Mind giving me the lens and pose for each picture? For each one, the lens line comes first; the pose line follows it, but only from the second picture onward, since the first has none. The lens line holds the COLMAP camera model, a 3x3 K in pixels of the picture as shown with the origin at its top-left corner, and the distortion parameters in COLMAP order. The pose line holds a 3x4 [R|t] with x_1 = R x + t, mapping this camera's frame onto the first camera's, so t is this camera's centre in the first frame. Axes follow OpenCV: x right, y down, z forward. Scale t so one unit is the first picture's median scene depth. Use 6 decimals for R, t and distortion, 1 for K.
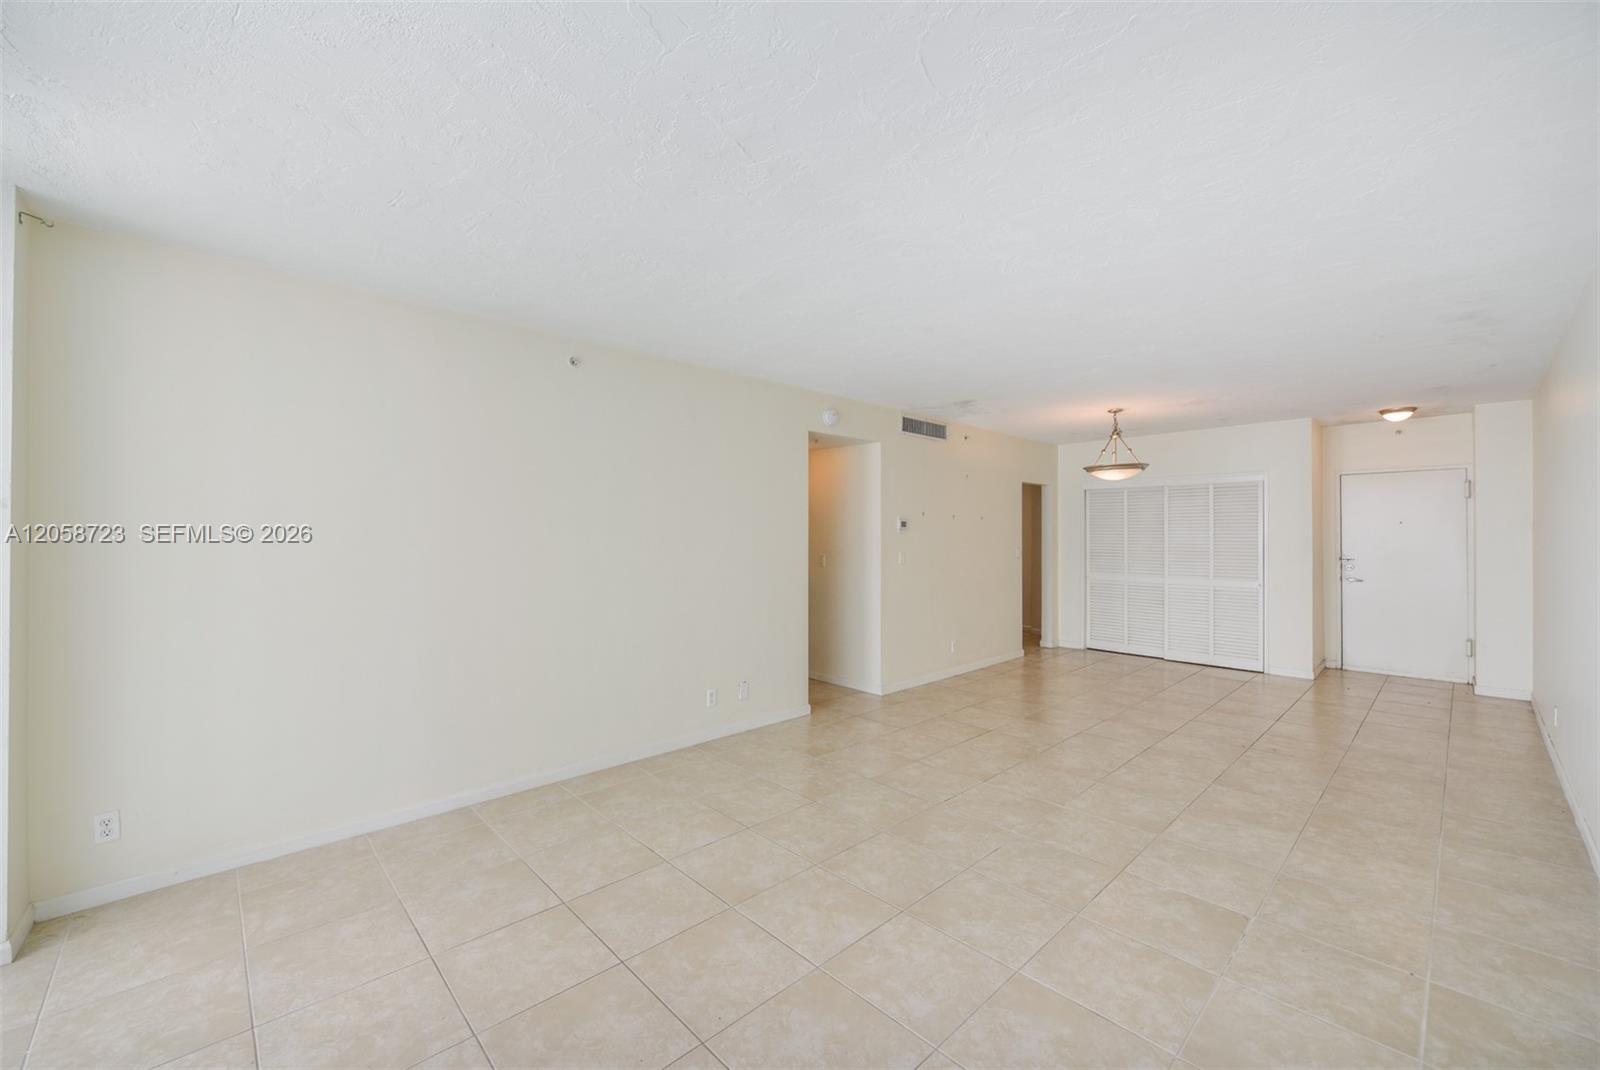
lens RADIAL K [[643.8, 0, 791.0], [0, 643.8, 532.1], [0, 0, 1]] dist [0.007671, -0.001507]
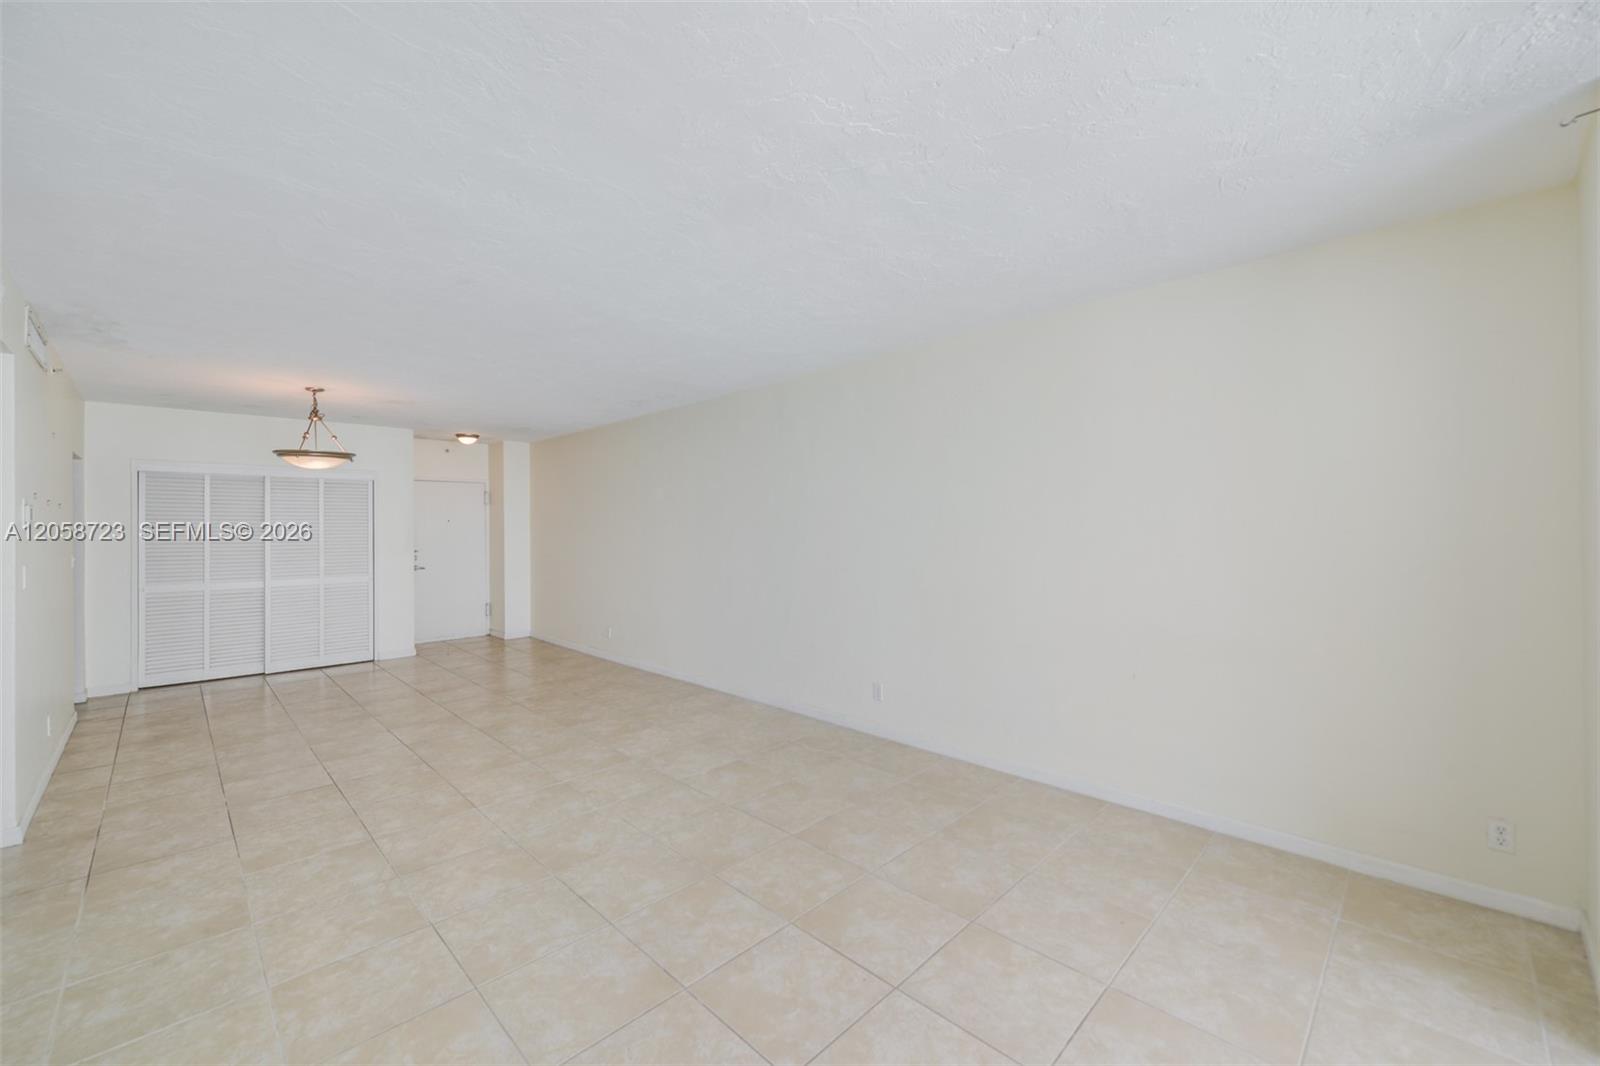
lens RADIAL K [[643.8, 0, 790.7], [0, 643.8, 529.3], [0, 0, 1]] dist [0.007671, -0.001507]
pose [[-0.037101, -0.001391, 0.999311, -0.504502], [0.004145, 0.999990, 0.001546, 0.003485], [-0.999303, 0.004199, -0.037094, 0.500112]]
